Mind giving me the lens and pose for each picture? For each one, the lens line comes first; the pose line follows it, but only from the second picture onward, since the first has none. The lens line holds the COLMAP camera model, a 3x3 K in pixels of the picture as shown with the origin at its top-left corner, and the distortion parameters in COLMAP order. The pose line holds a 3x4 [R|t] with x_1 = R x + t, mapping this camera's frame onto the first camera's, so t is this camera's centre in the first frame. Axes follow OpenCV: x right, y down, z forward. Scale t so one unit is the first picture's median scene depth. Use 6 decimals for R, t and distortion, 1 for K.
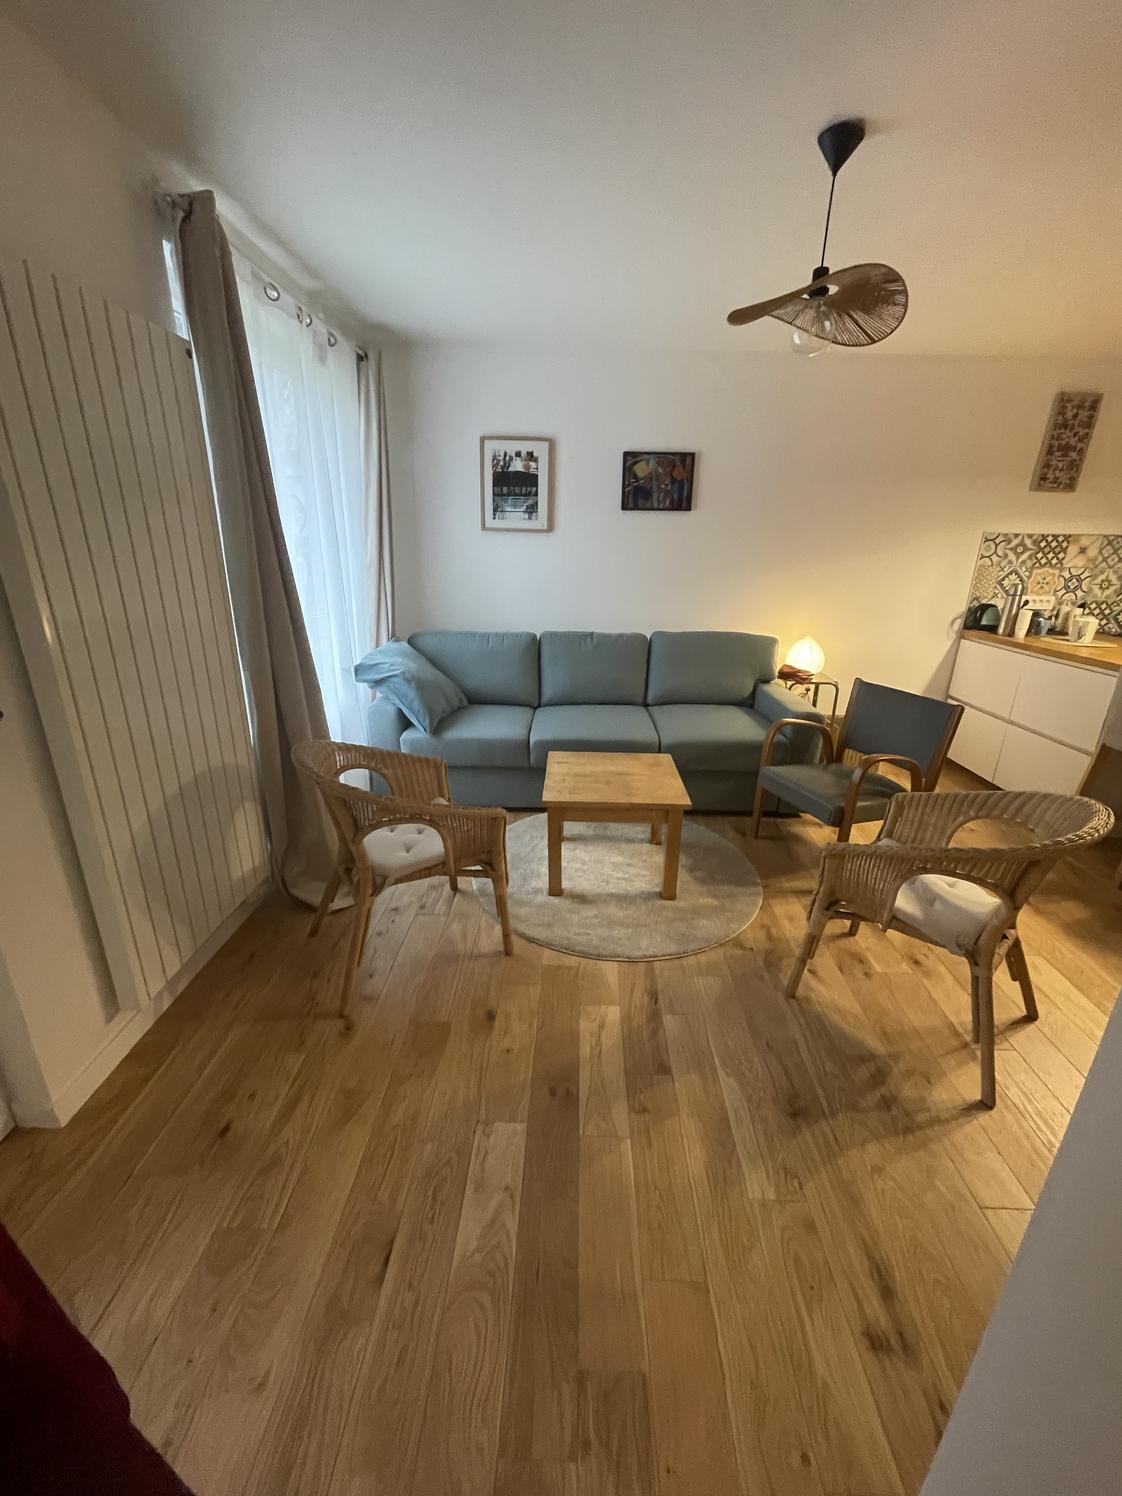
lens RADIAL K [[602.0, 0, 558.9], [0, 602.0, 746.4], [0, 0, 1]] dist [-0.001092, -0.000025]
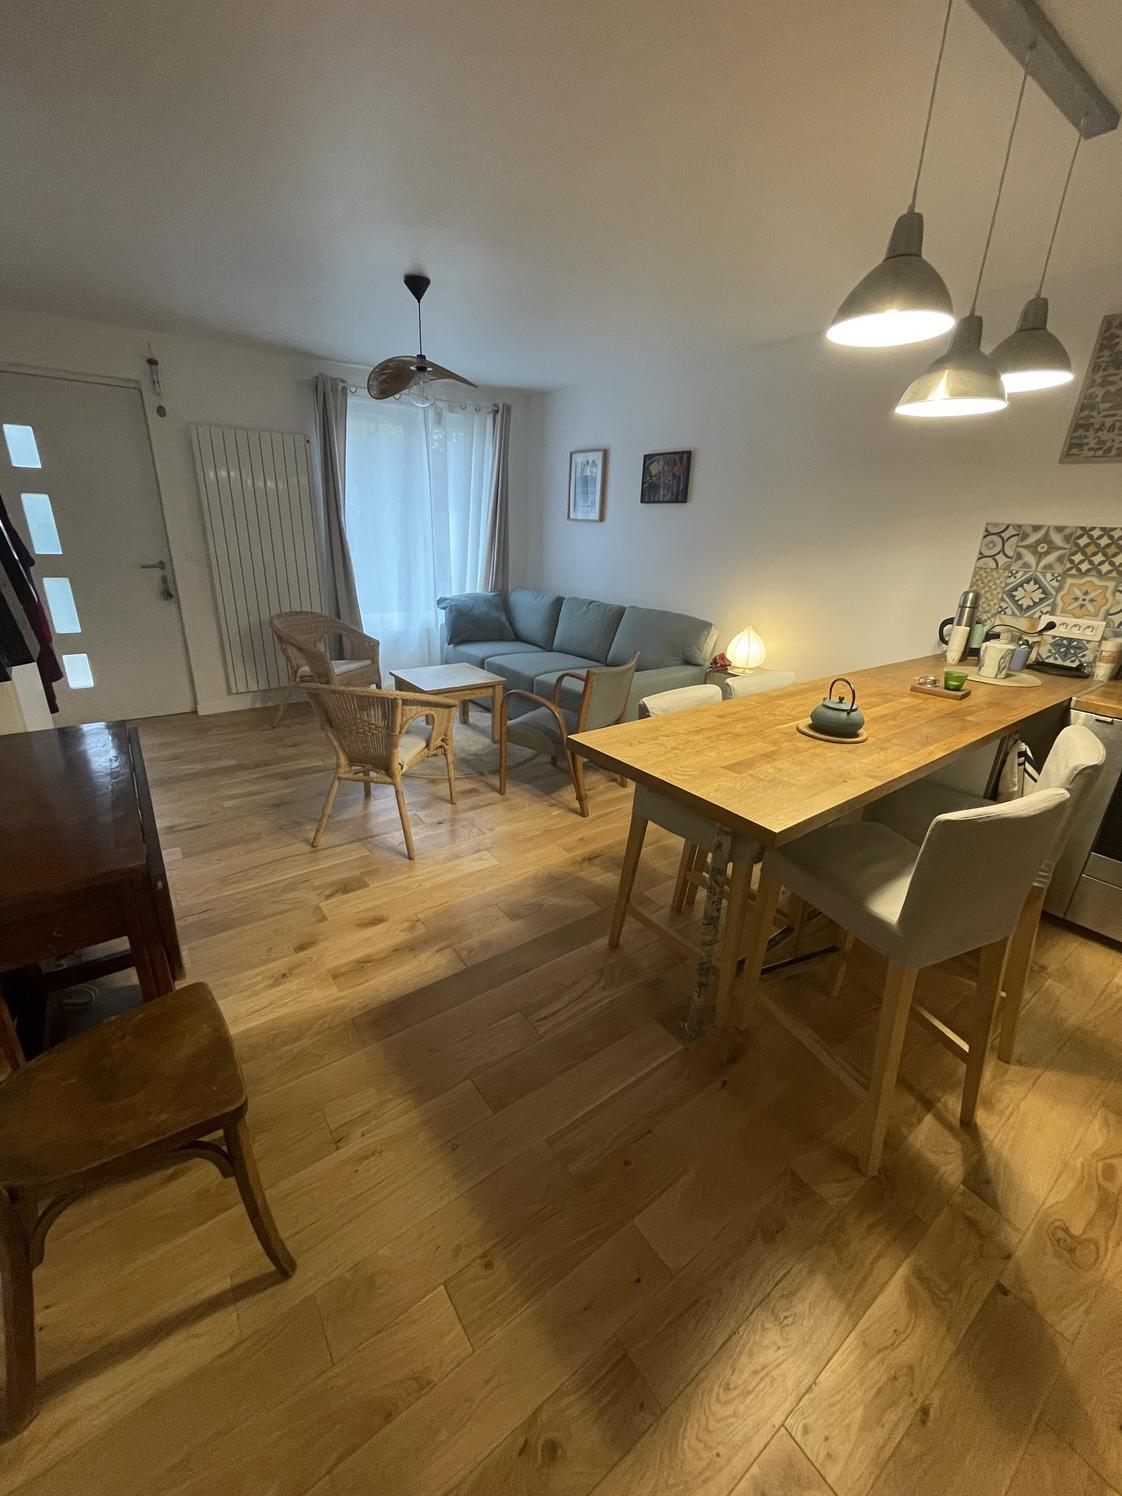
lens RADIAL K [[602.0, 0, 555.9], [0, 602.0, 746.8], [0, 0, 1]] dist [-0.001092, -0.000025]
pose [[0.610211, 0.279529, -0.741286, 1.012680], [-0.277932, 0.951749, 0.130104, -0.039839], [0.741887, 0.126636, 0.658459, 0.145212]]
